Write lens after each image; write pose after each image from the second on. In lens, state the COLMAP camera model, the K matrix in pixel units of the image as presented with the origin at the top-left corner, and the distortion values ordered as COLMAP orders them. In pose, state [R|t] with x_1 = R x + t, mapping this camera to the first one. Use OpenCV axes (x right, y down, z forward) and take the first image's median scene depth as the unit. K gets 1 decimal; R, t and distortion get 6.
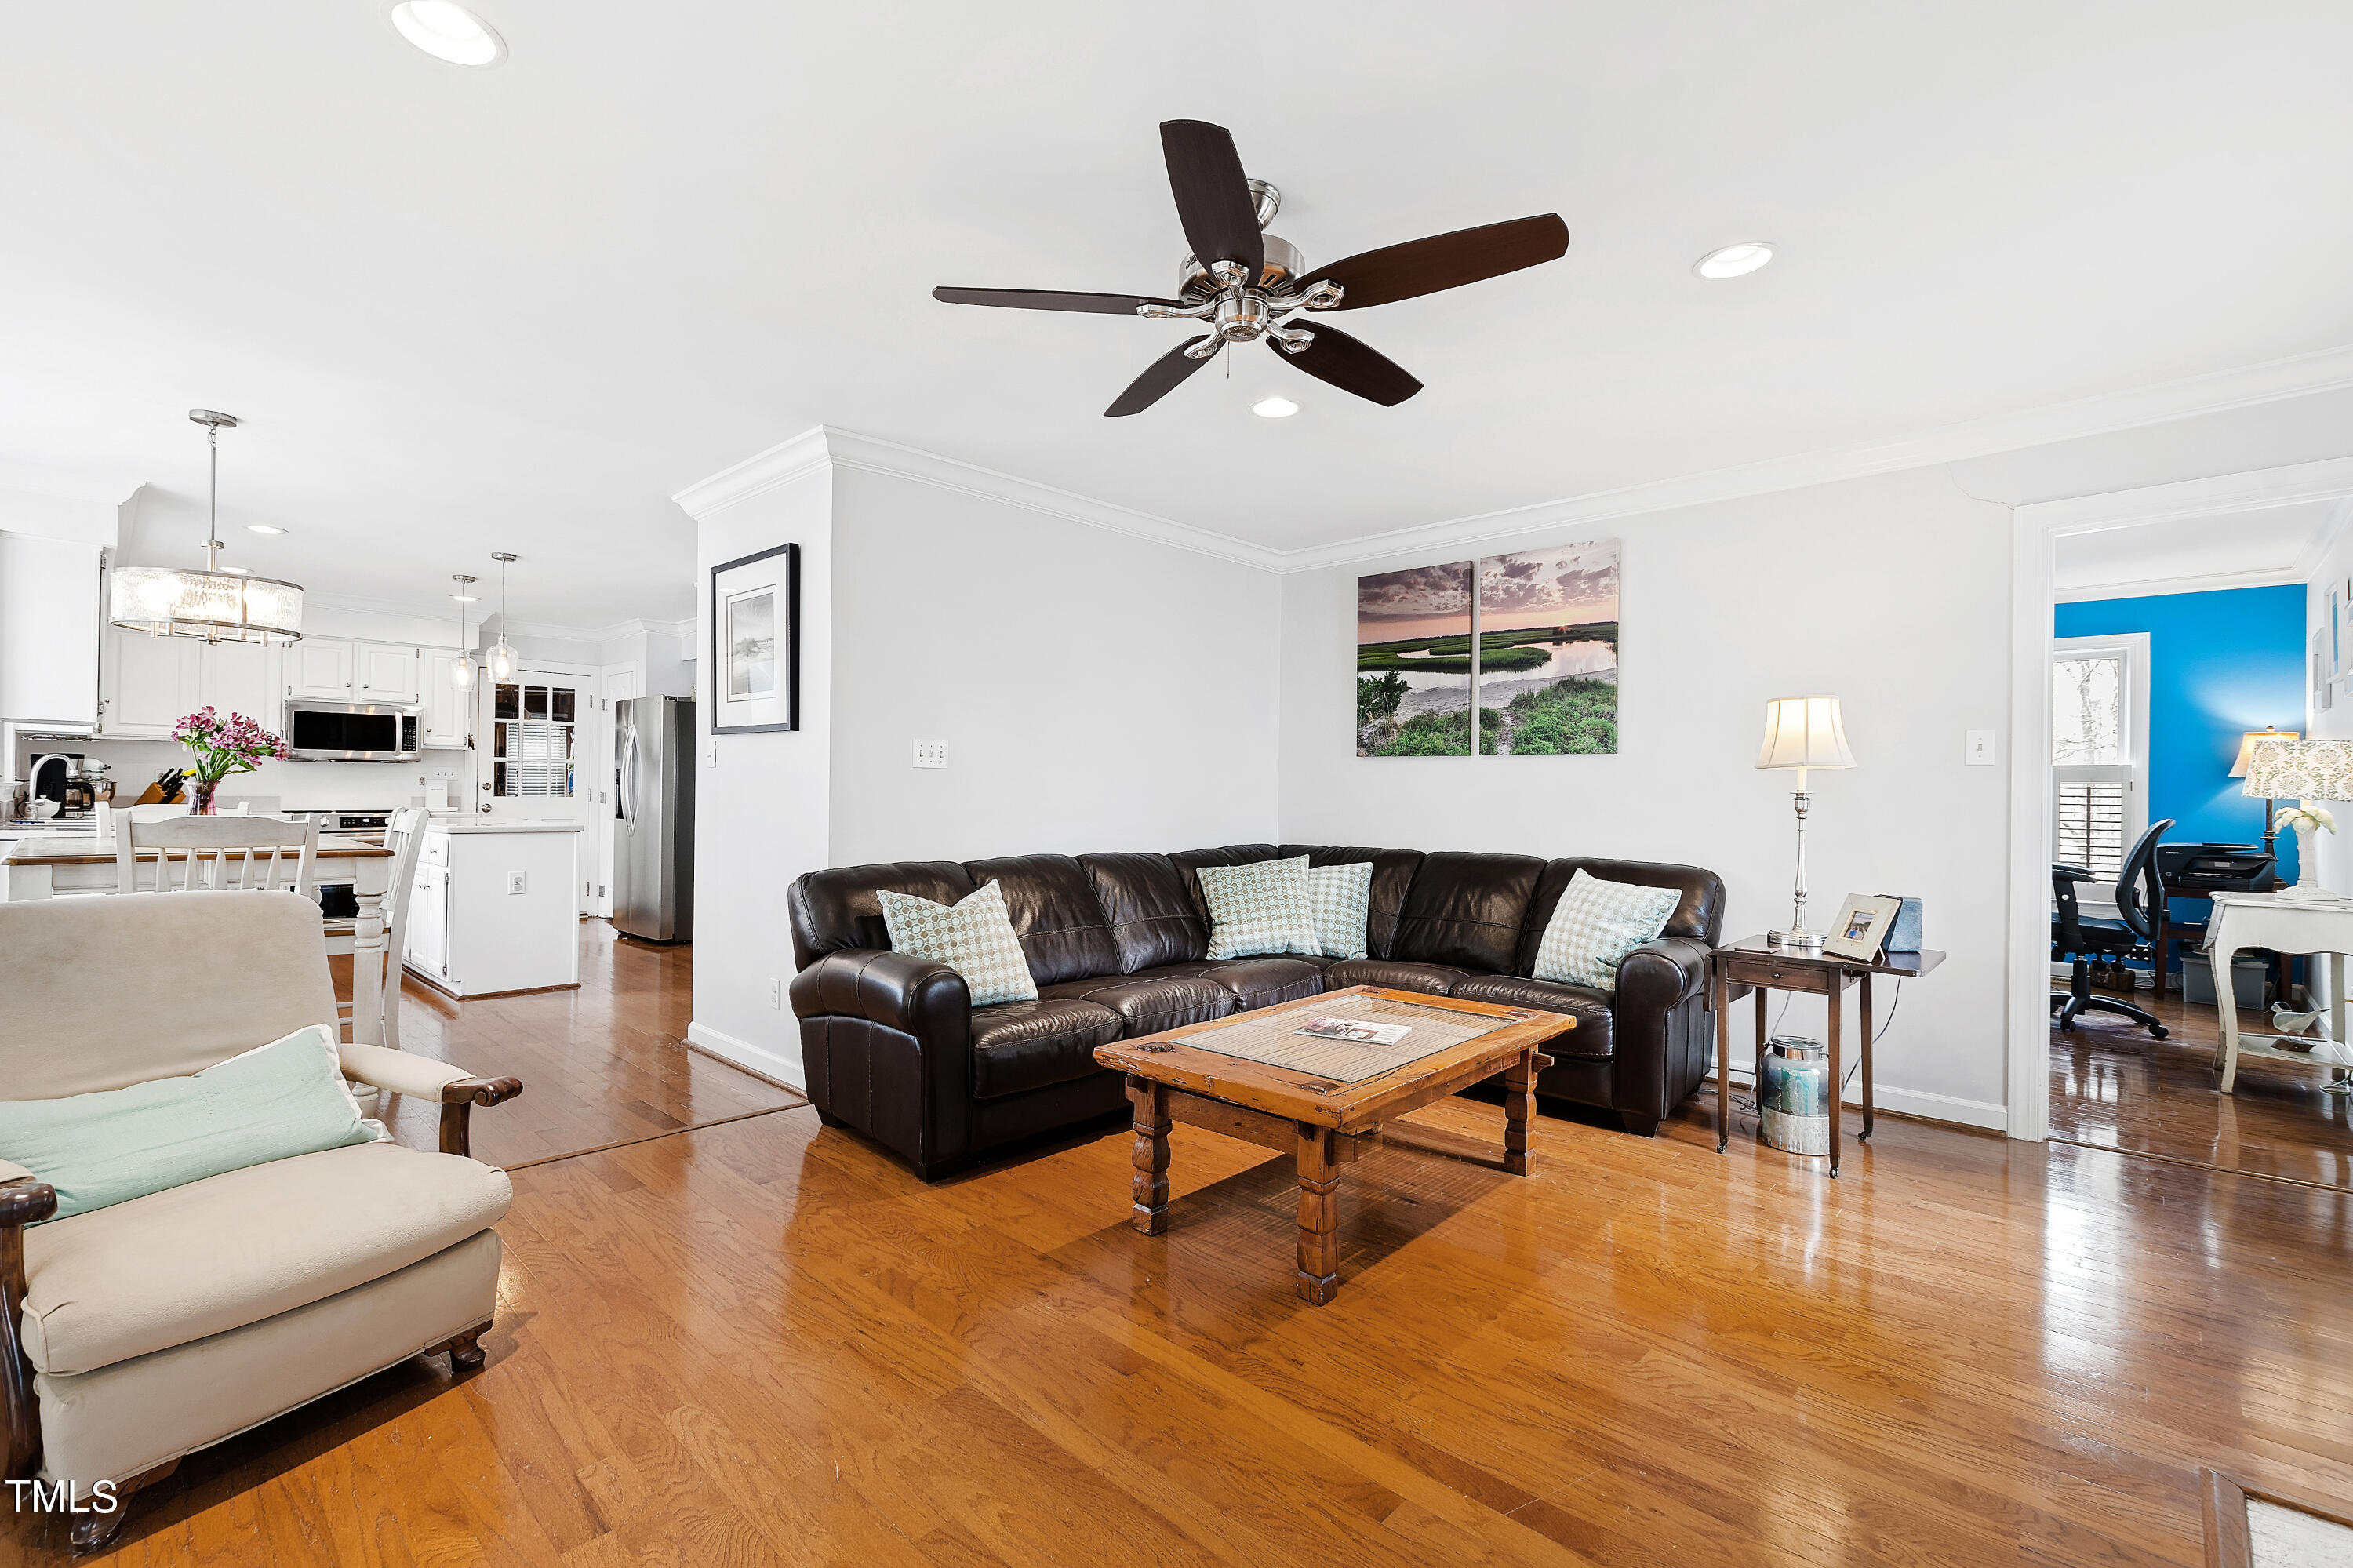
lens RADIAL K [[1046.3, 0, 1131.5], [0, 1046.3, 789.6], [0, 0, 1]] dist [0.003252, -0.002159]
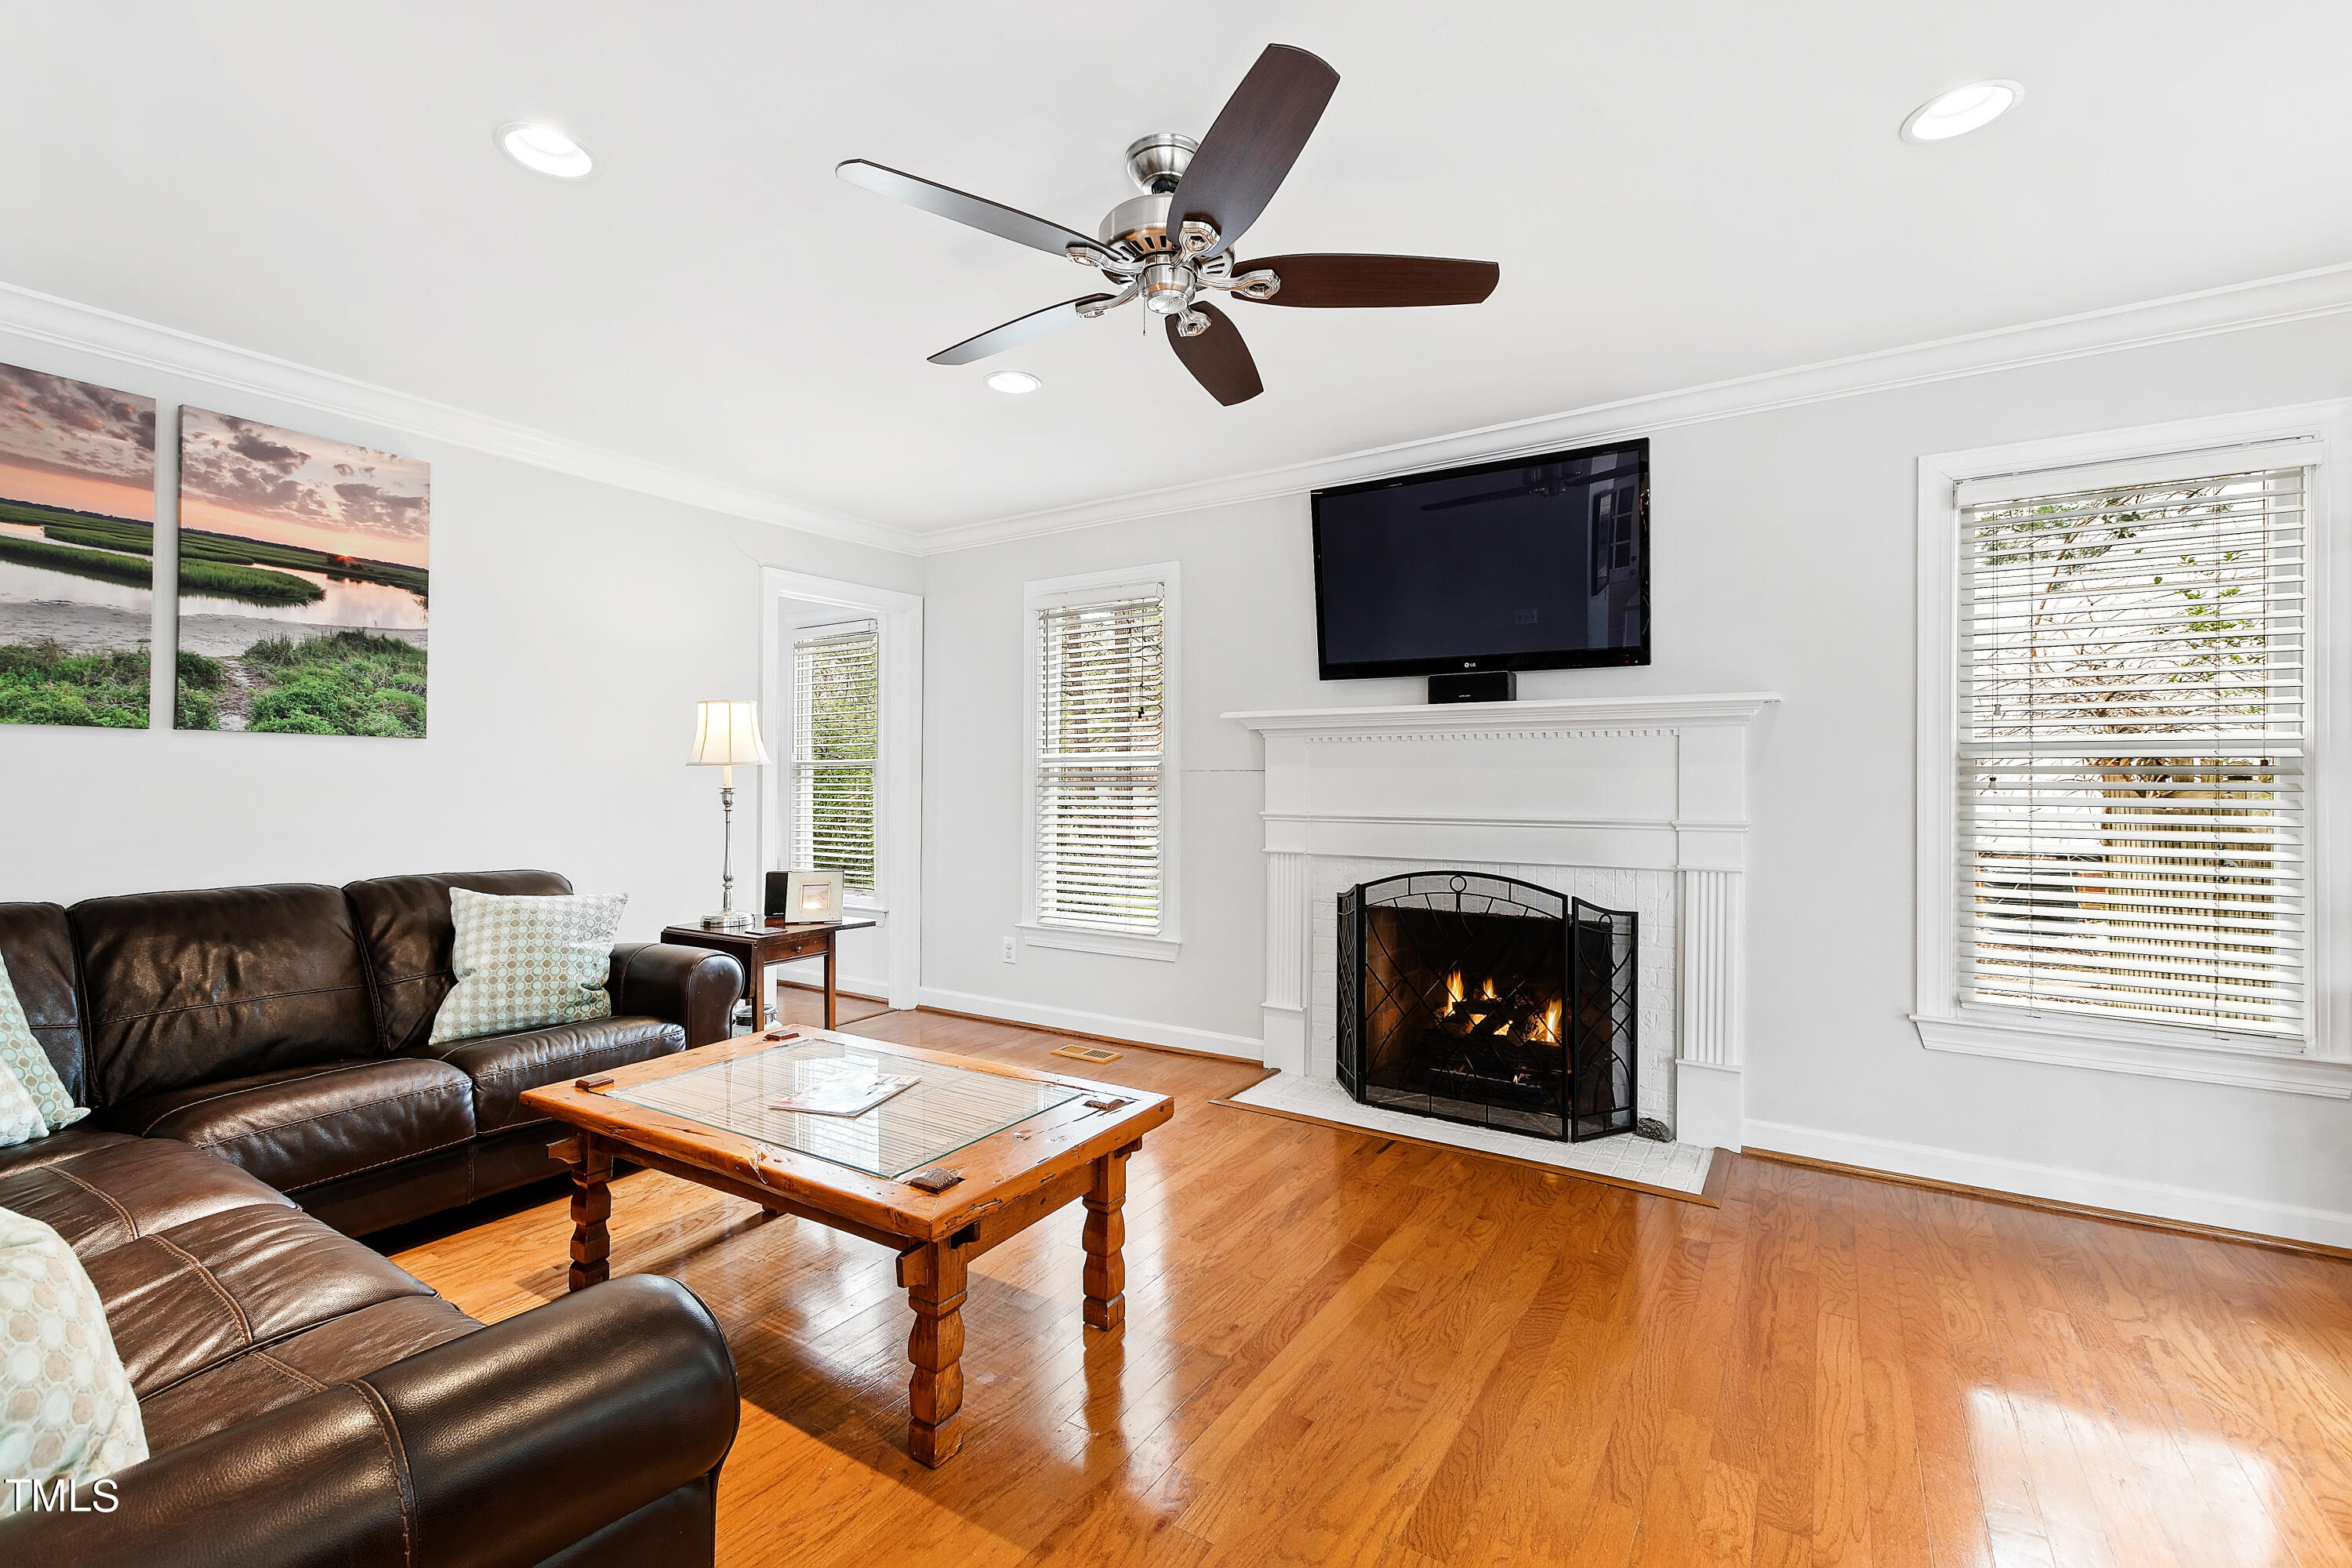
lens RADIAL K [[1045.8, 0, 1157.5], [0, 1045.8, 781.6], [0, 0, 1]] dist [0.003252, -0.002159]
pose [[-0.222801, -0.009384, 0.974819, -0.402976], [-0.004730, 0.999952, 0.008544, -0.011044], [-0.974853, -0.002708, -0.222834, 0.612125]]
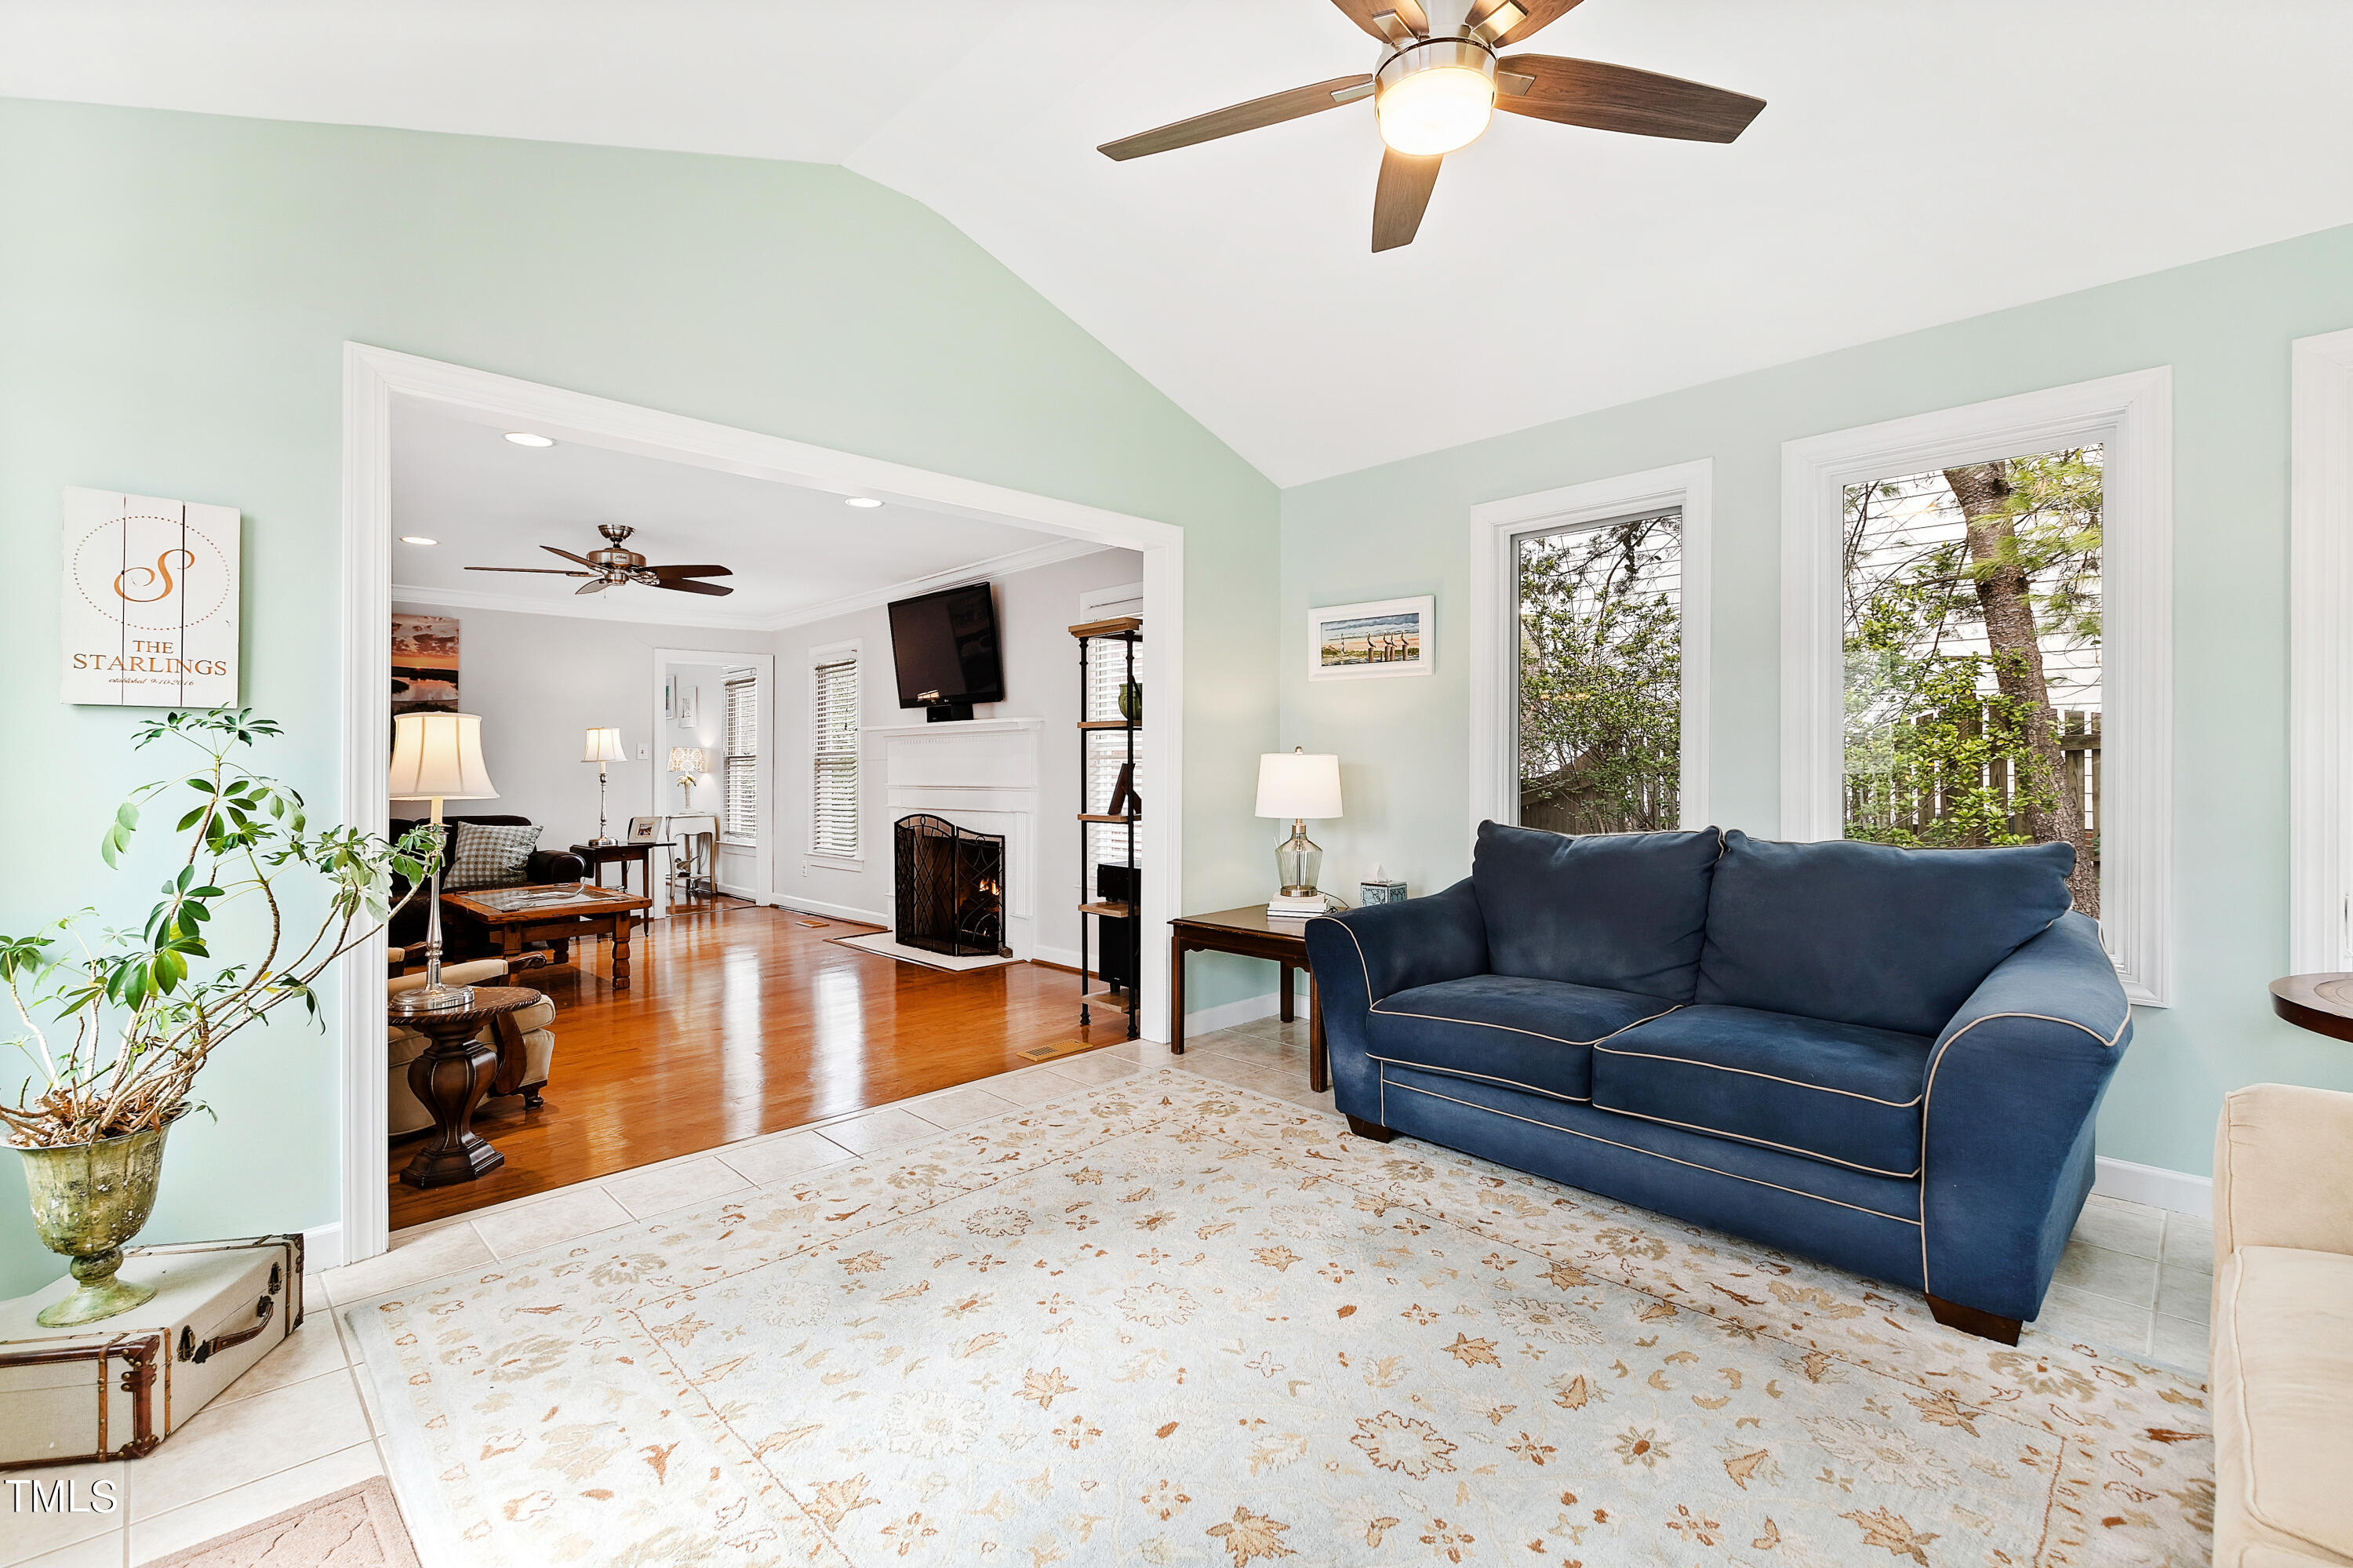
lens RADIAL K [[1046.3, 0, 1164.0], [0, 1046.3, 761.7], [0, 0, 1]] dist [0.003252, -0.002159]
pose [[0.003750, -0.000520, 0.999993, -1.124894], [0.008921, 0.999960, 0.000486, -0.008005], [-0.999953, 0.008919, 0.003754, -0.109815]]
